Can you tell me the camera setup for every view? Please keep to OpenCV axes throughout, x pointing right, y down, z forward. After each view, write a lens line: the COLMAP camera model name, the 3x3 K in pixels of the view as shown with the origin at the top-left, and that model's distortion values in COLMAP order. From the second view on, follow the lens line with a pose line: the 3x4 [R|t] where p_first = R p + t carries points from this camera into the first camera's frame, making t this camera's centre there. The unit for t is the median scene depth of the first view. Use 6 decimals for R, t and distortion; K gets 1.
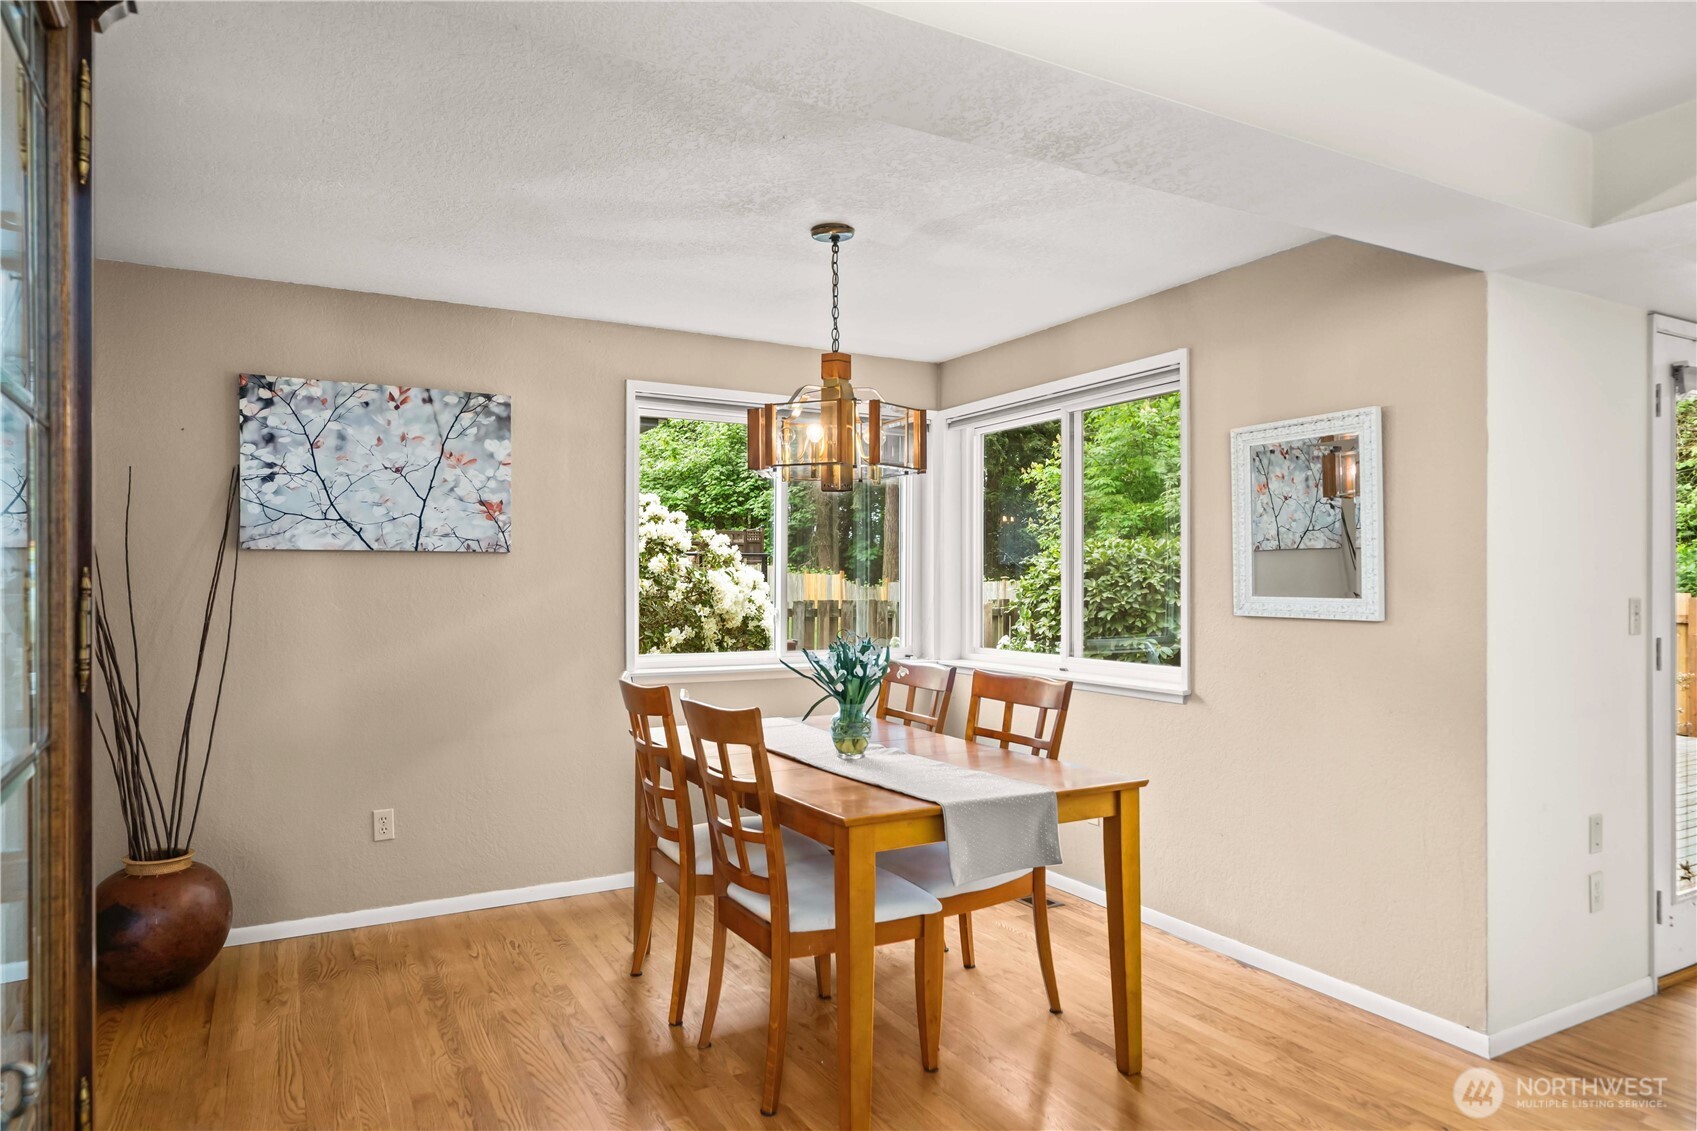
lens RADIAL K [[1023.6, 0, 849.9], [0, 1023.6, 582.7], [0, 0, 1]] dist [0.003030, 0.000945]
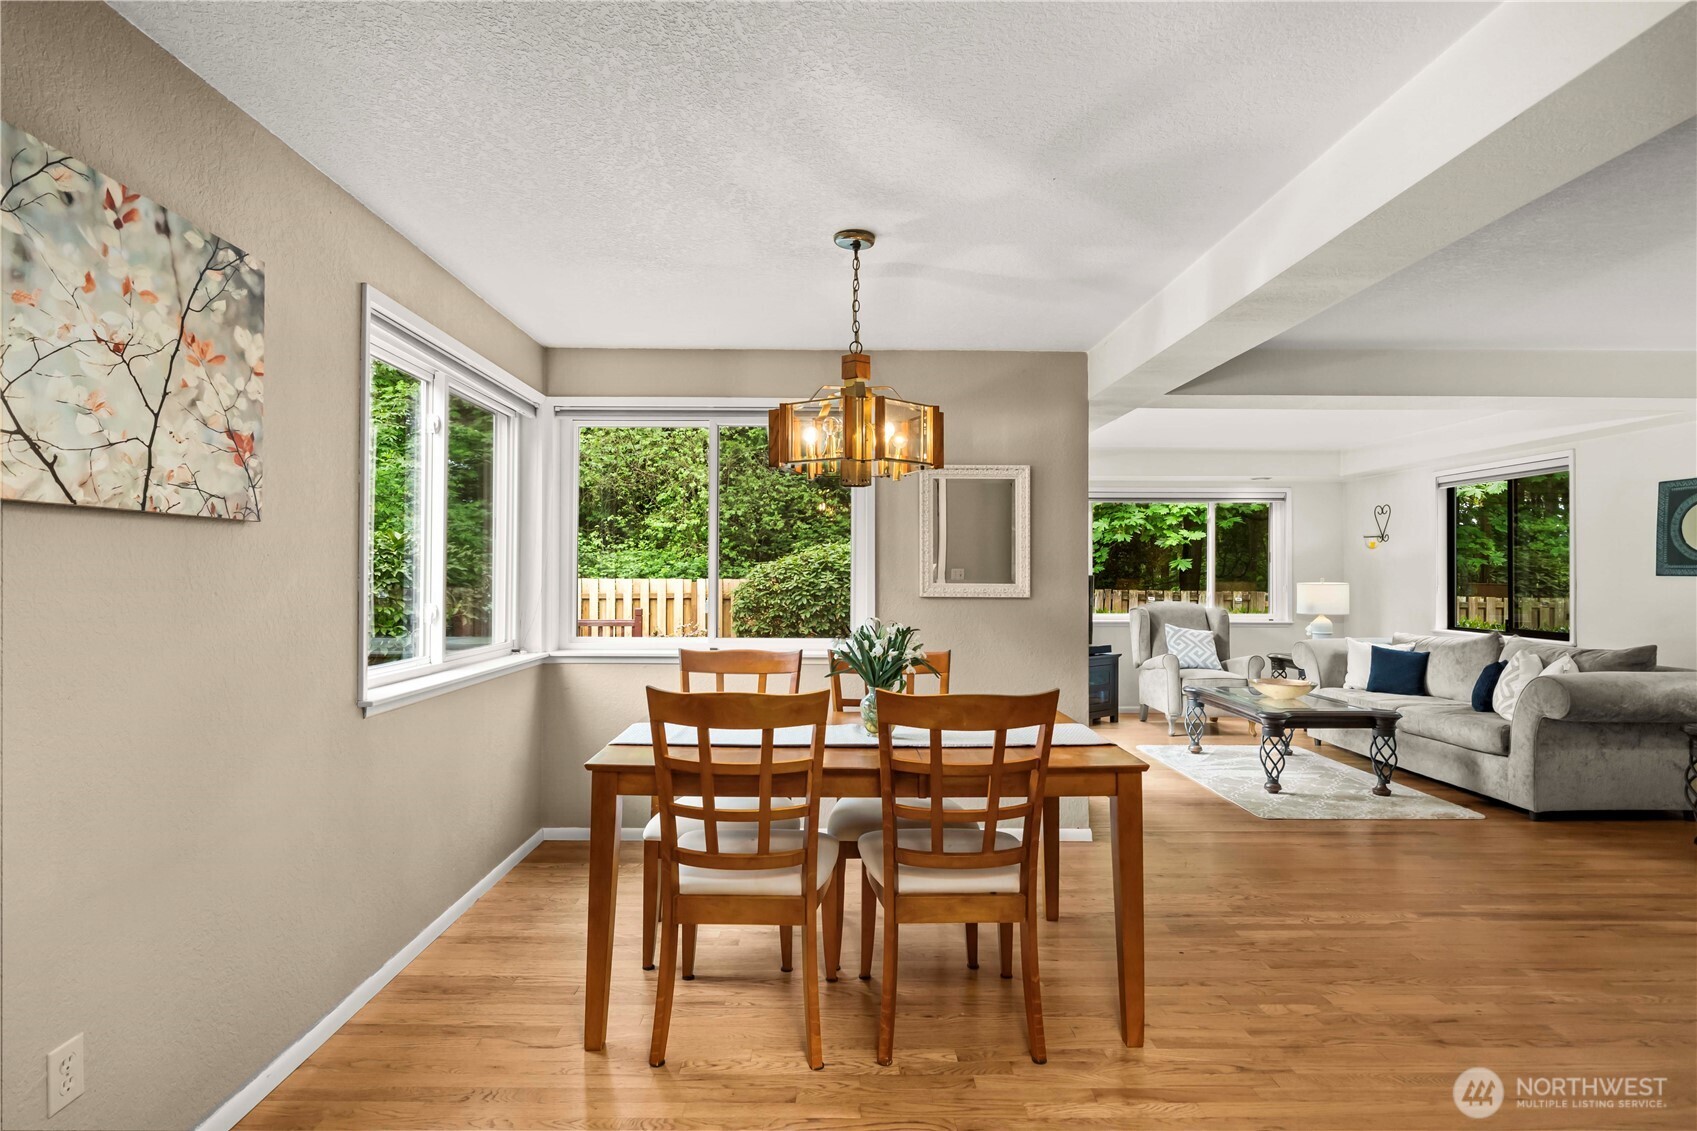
lens RADIAL K [[849.2, 0, 848.5], [0, 849.2, 565.5], [0, 0, 1]] dist [-0.002214, 0.000198]
pose [[0.469294, 0.009117, 0.882995, -0.633872], [0.001900, 0.999934, -0.011335, 0.002132], [-0.883040, 0.006997, 0.469245, 0.483082]]
